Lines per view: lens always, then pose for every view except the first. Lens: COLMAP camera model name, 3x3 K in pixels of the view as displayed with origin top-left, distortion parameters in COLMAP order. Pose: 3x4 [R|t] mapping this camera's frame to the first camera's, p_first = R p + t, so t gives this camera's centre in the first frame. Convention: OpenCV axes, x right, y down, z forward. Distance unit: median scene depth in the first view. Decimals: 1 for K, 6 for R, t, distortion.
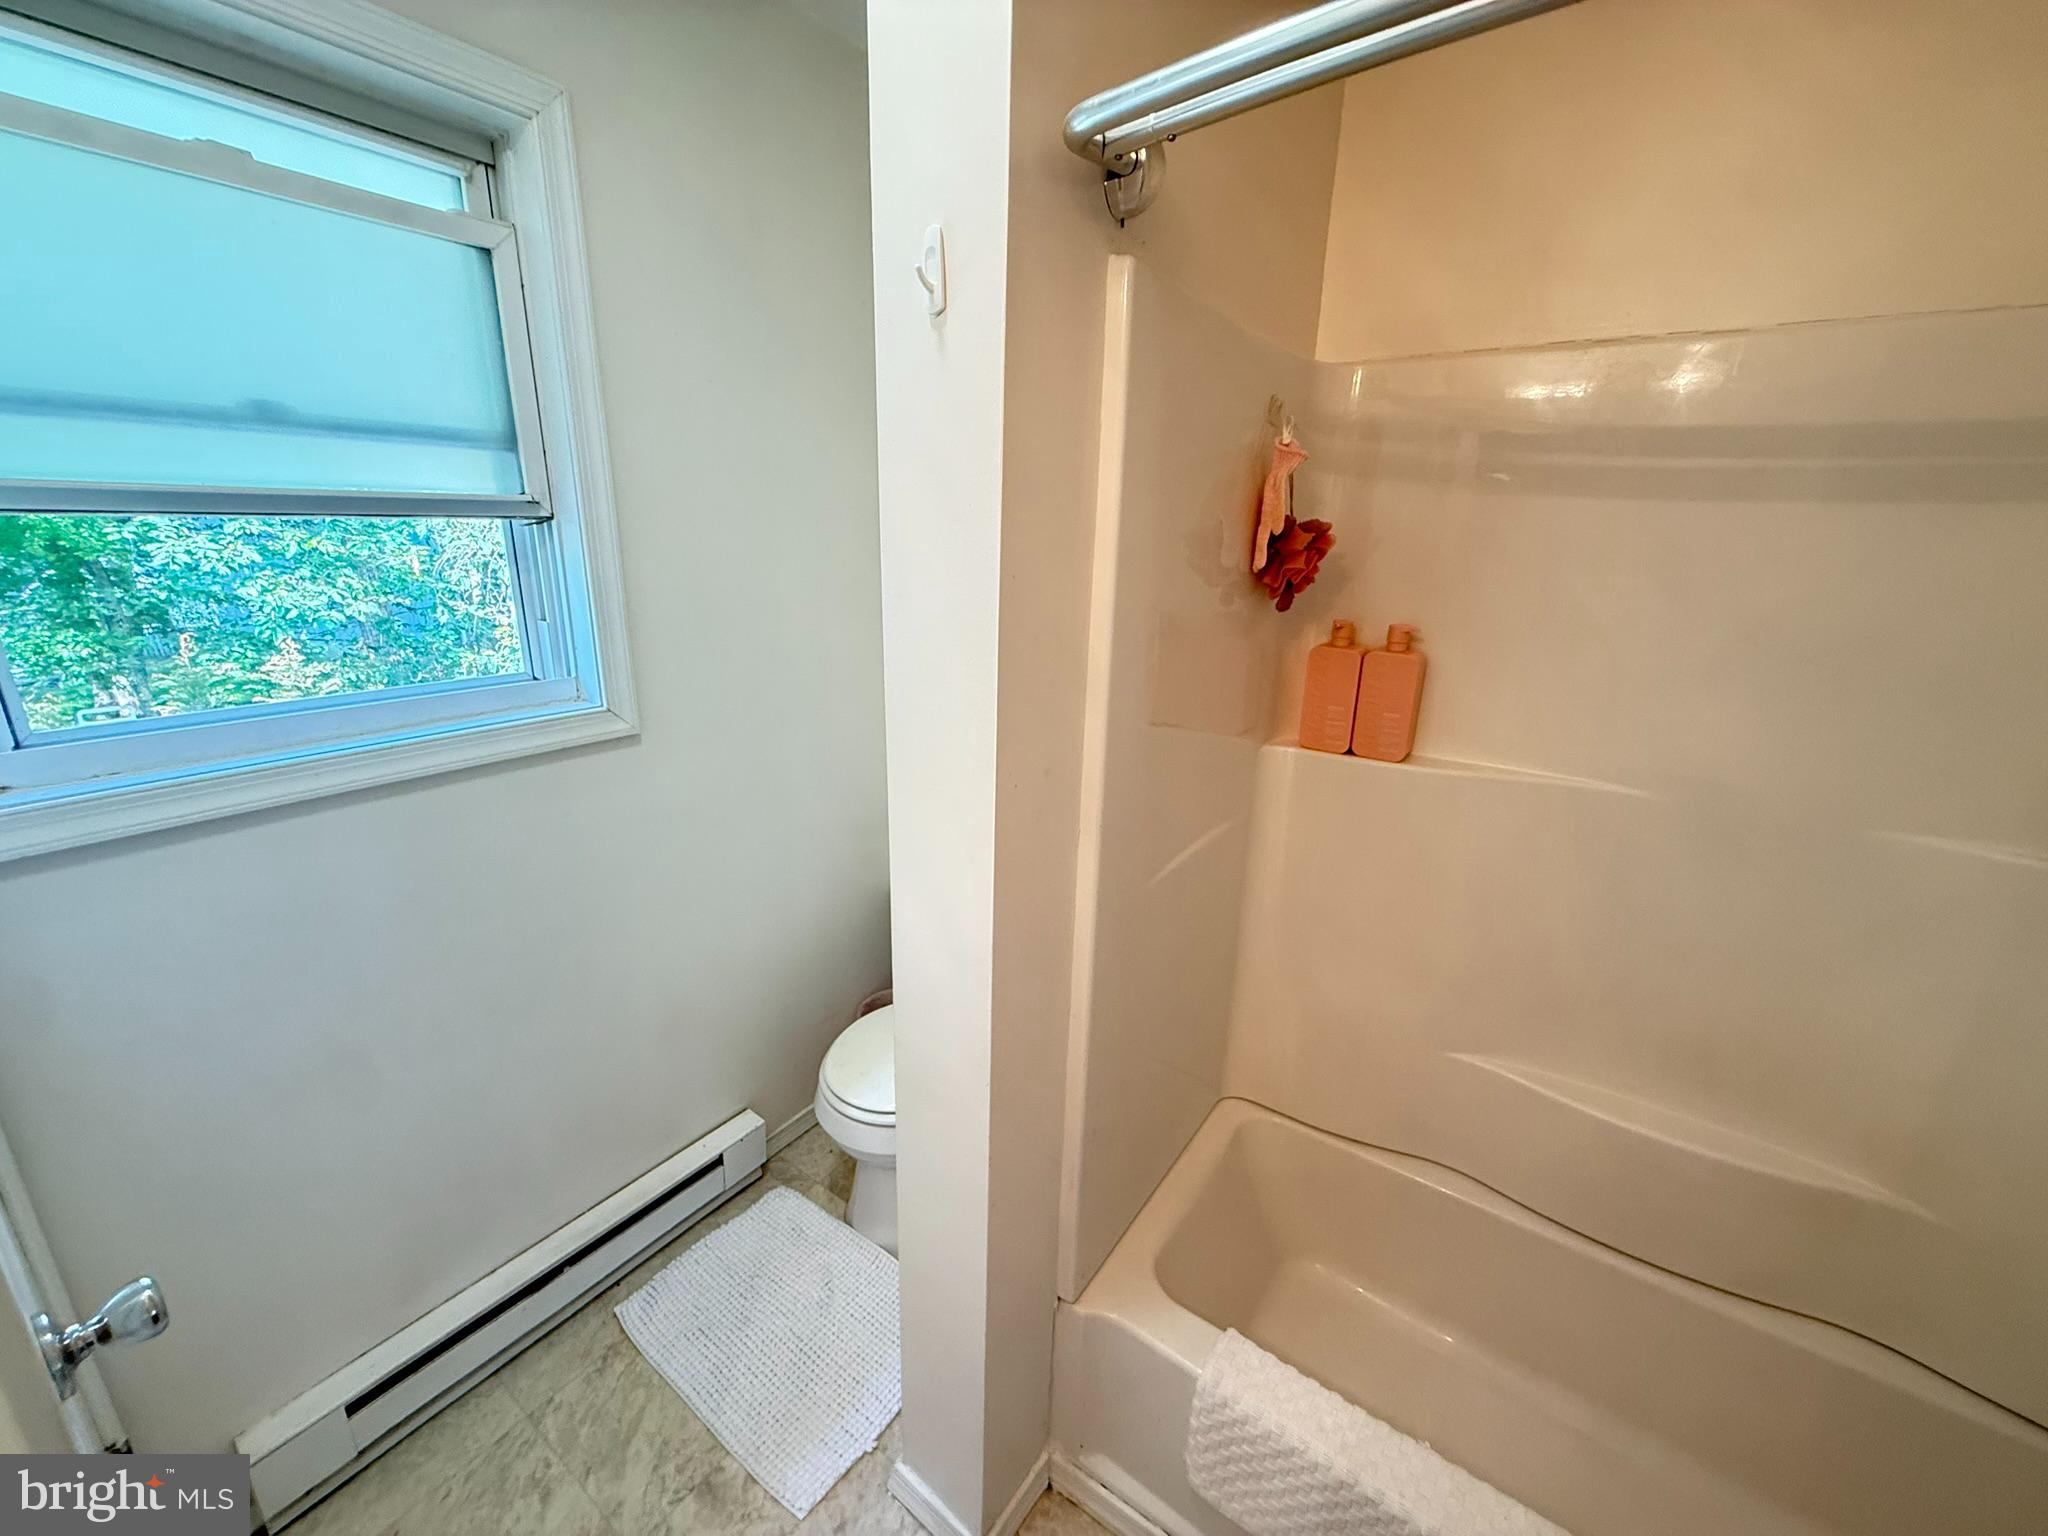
lens RADIAL K [[815.2, 0, 1019.3], [0, 815.2, 770.2], [0, 0, 1]] dist [-0.000814, 0.000493]
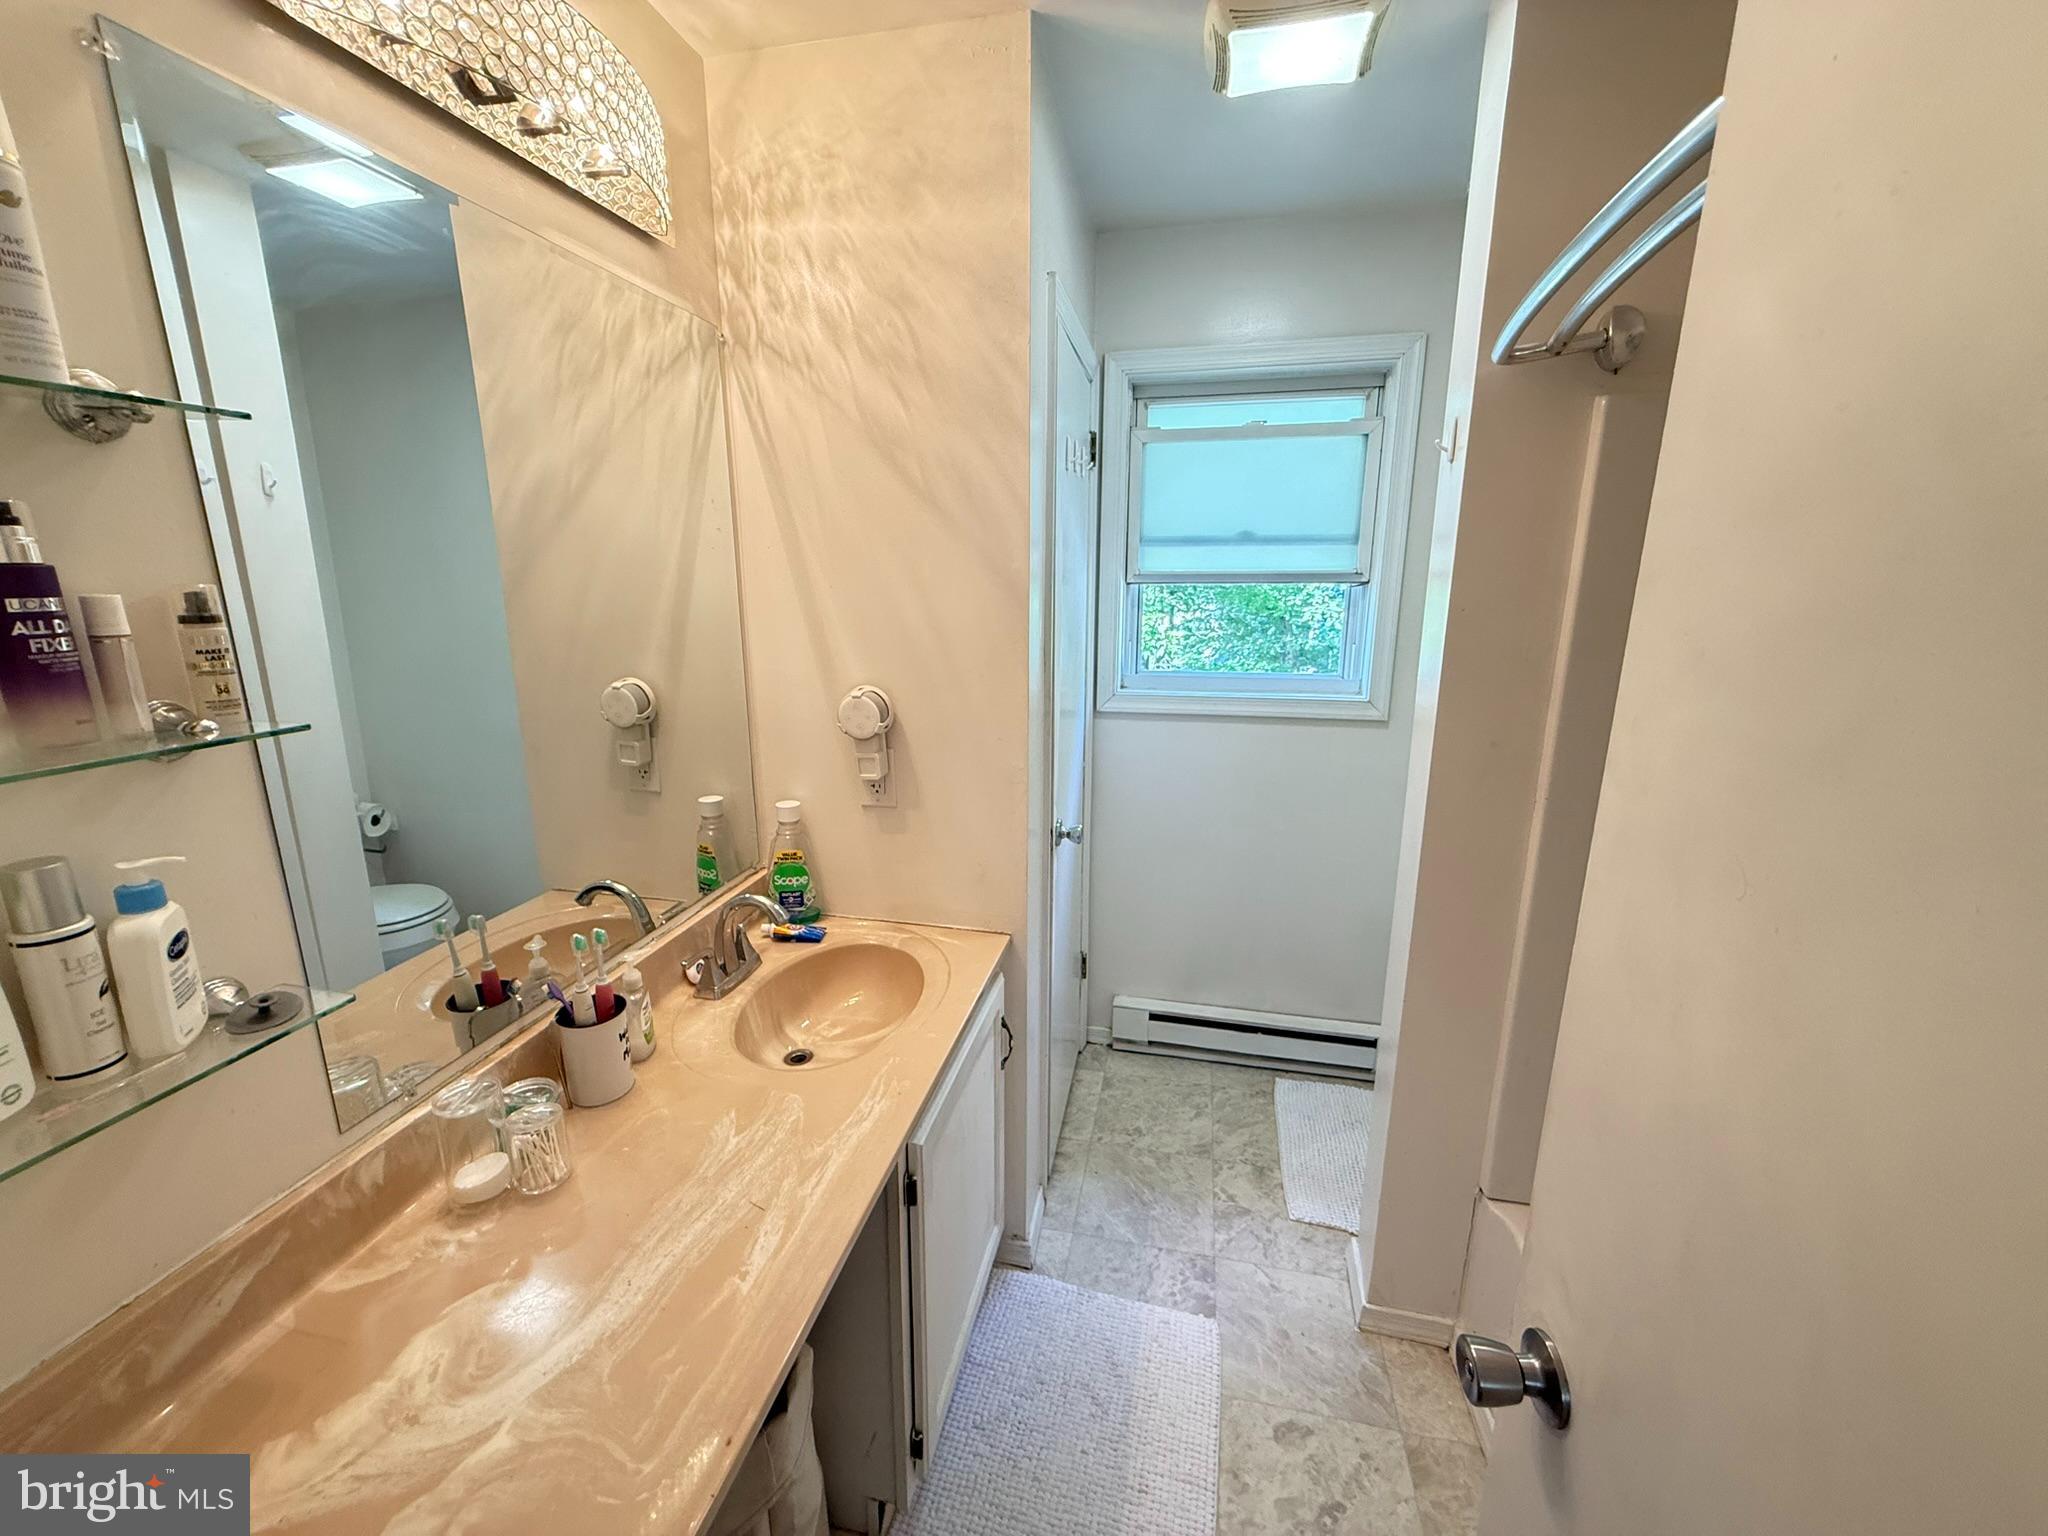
lens RADIAL K [[815.2, 0, 1014.4], [0, 815.2, 767.7], [0, 0, 1]] dist [-0.000814, 0.000493]
pose [[0.388212, 0.181752, -0.903470, 0.738157], [-0.255634, 0.963125, 0.083910, 0.101029], [0.885405, 0.198383, 0.420359, -0.265826]]
